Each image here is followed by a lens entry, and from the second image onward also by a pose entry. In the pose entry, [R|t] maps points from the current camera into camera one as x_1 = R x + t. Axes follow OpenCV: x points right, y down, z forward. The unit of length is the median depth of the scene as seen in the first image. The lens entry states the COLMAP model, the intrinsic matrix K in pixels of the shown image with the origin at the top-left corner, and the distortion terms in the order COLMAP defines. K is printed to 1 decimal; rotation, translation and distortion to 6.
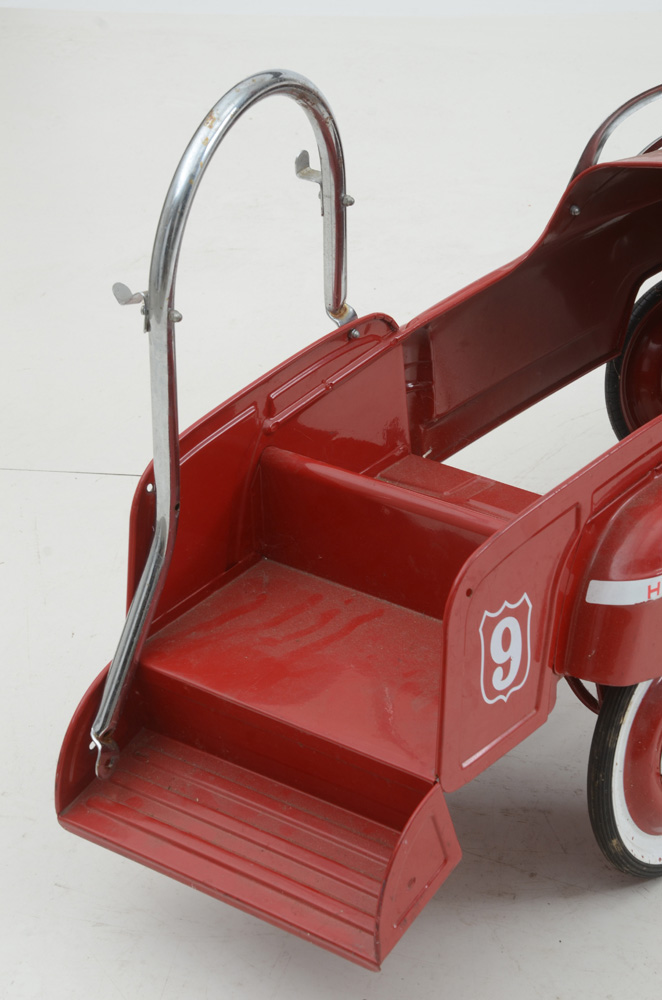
lens RADIAL K [[2442.2, 0, 335.9], [0, 2442.2, 504.7], [0, 0, 1]] dist [0.434564, 0.000000]
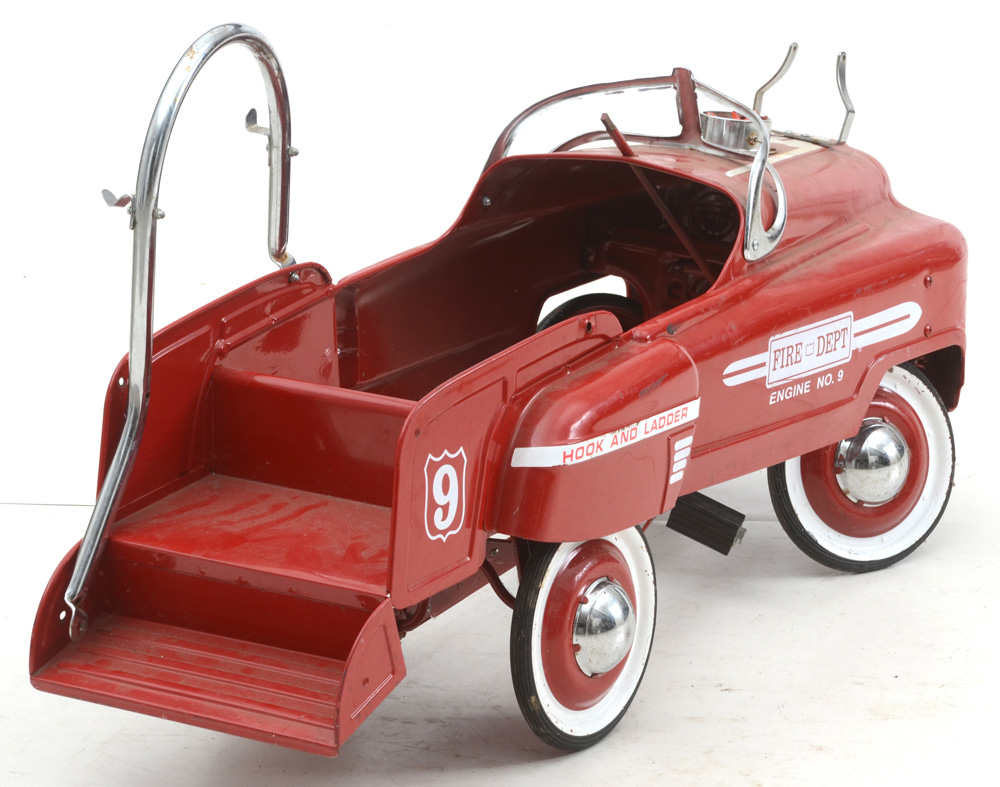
lens RADIAL K [[3853.2, 0, 498.5], [0, 3853.2, 390.2], [0, 0, 1]] dist [0.831745, 0.000000]
pose [[0.992380, 0.017007, 0.122035, -0.121104], [0.005935, 0.982681, -0.185210, 0.325220], [-0.123072, 0.184523, 0.975092, -0.746920]]
